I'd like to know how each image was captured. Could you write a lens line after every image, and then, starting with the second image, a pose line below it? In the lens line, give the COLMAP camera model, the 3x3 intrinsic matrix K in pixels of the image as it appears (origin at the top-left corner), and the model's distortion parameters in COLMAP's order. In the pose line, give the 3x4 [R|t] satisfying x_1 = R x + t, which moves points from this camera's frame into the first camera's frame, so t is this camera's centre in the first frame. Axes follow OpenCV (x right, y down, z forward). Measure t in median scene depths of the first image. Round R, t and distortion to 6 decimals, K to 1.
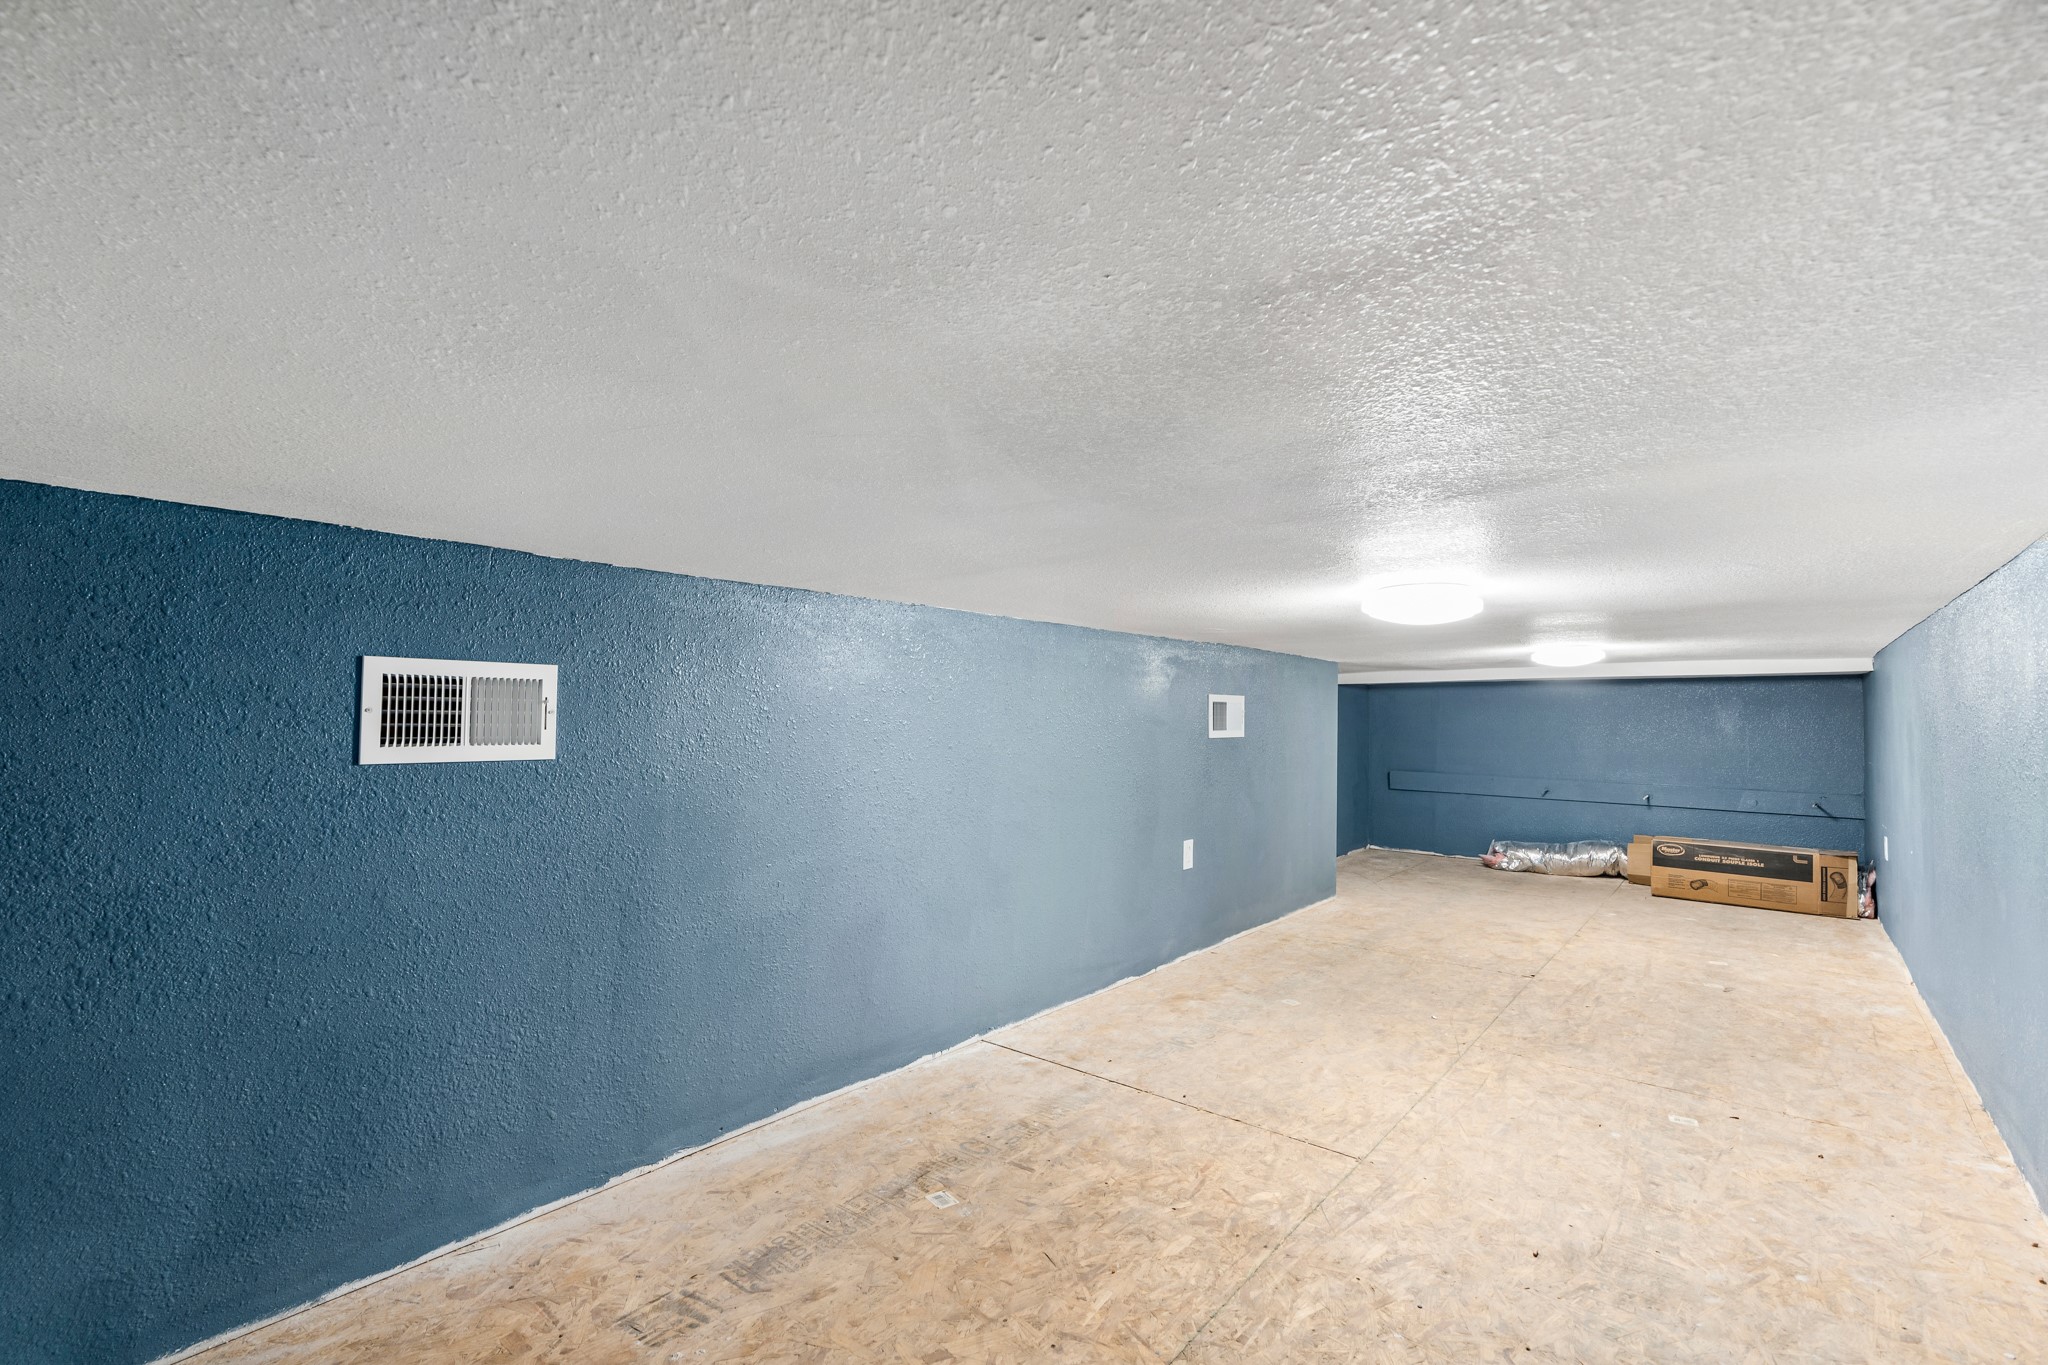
lens RADIAL K [[932.2, 0, 1015.8], [0, 932.2, 691.2], [0, 0, 1]] dist [-0.003435, -0.000486]
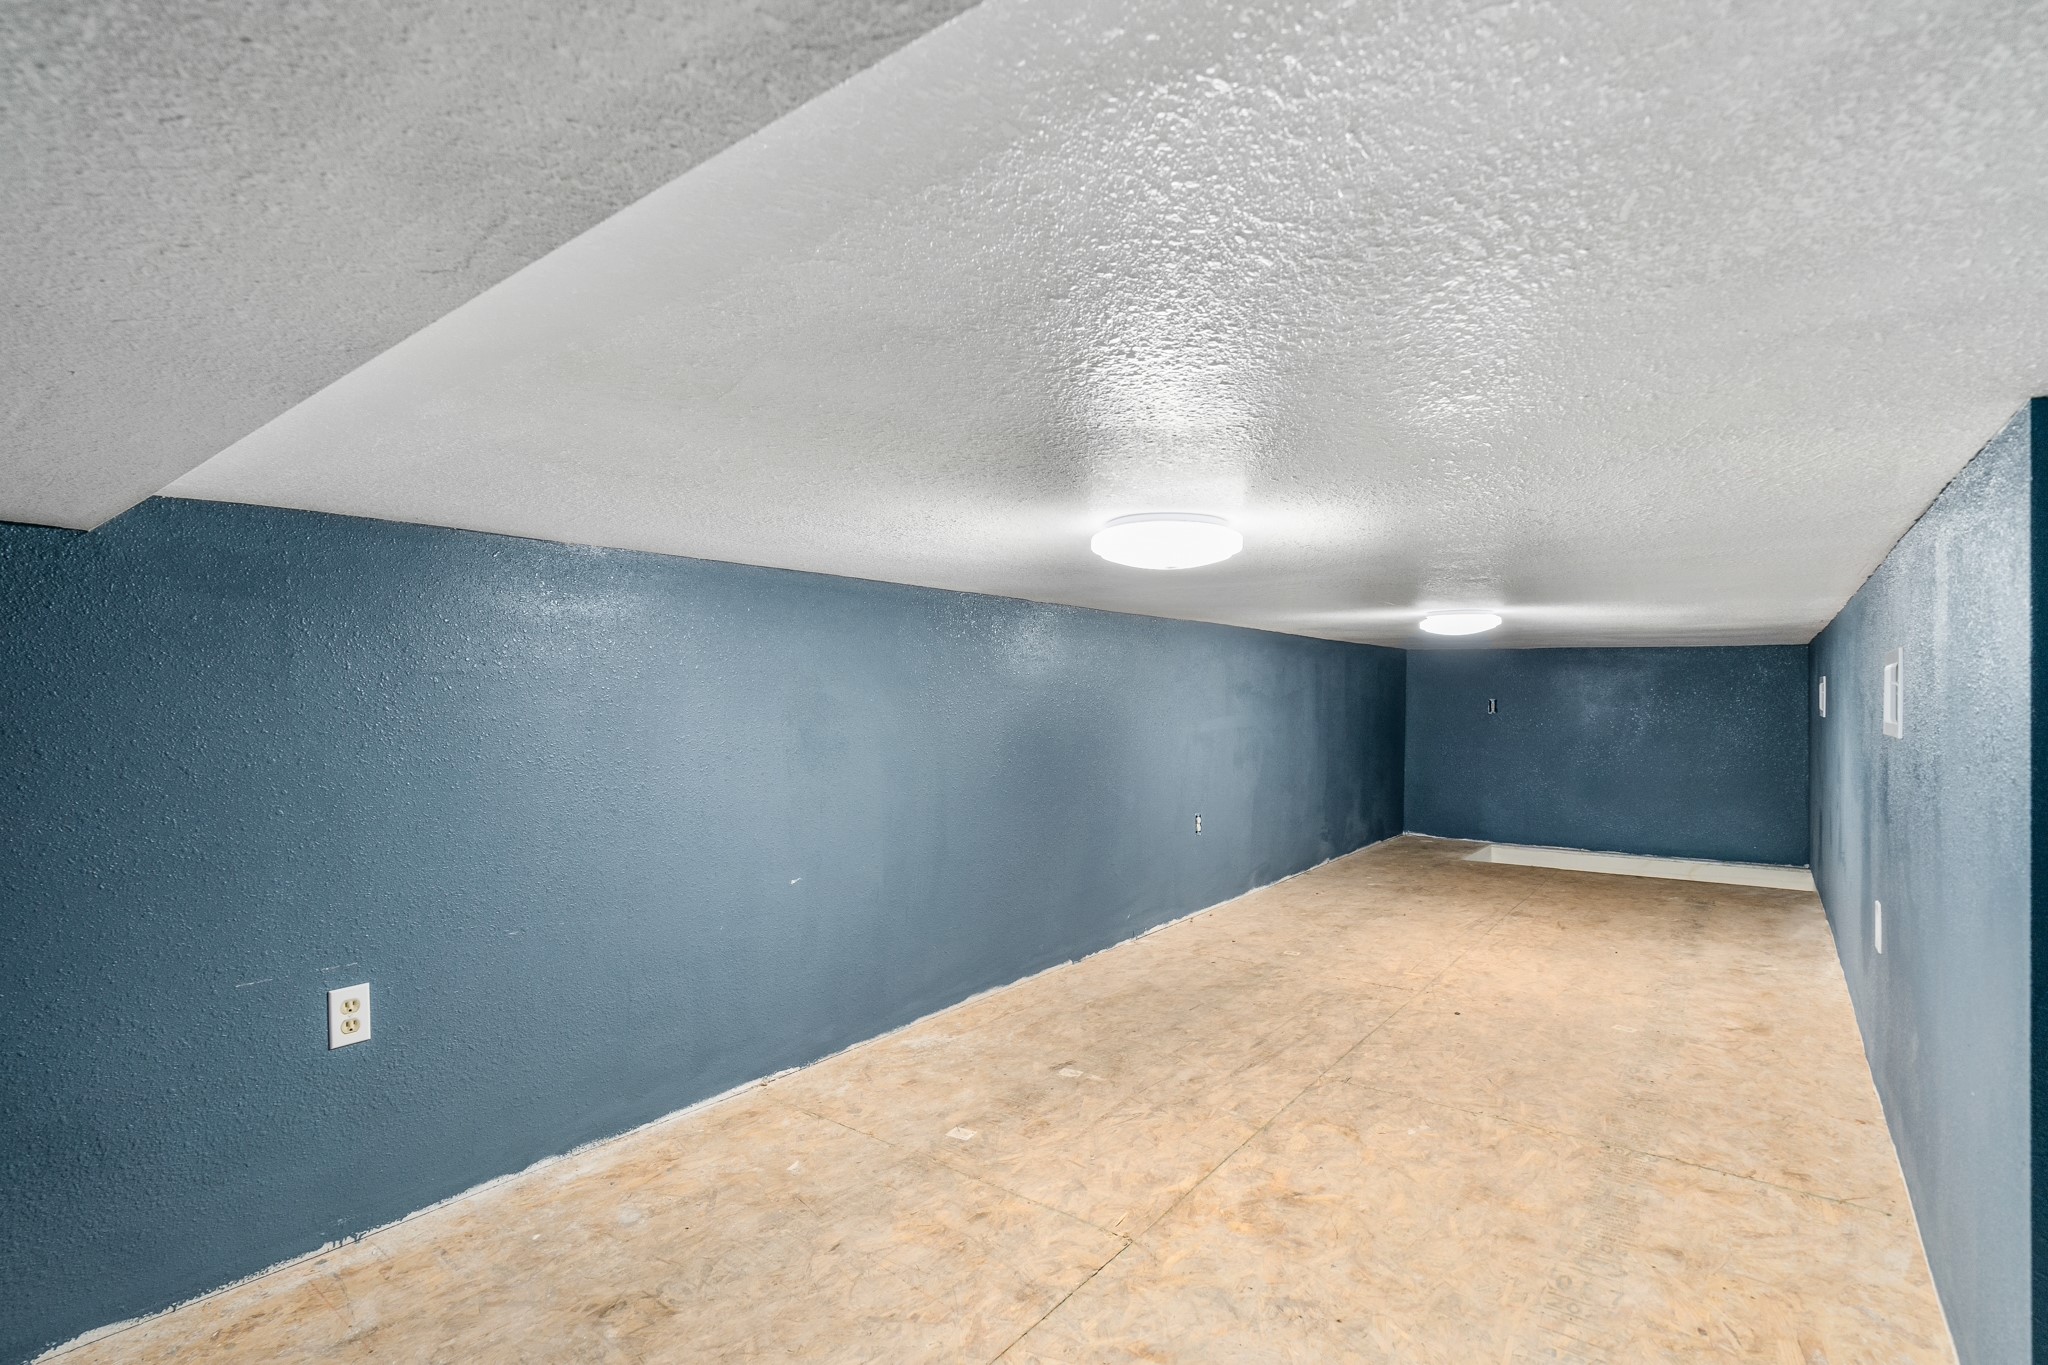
lens RADIAL K [[932.2, 0, 1015.8], [0, 932.2, 691.2], [0, 0, 1]] dist [-0.003435, -0.000486]
pose [[-0.999911, -0.004899, -0.012409, 1.002115], [-0.004416, 0.999242, -0.038667, 0.068169], [0.012589, -0.038609, -0.999175, 2.147672]]
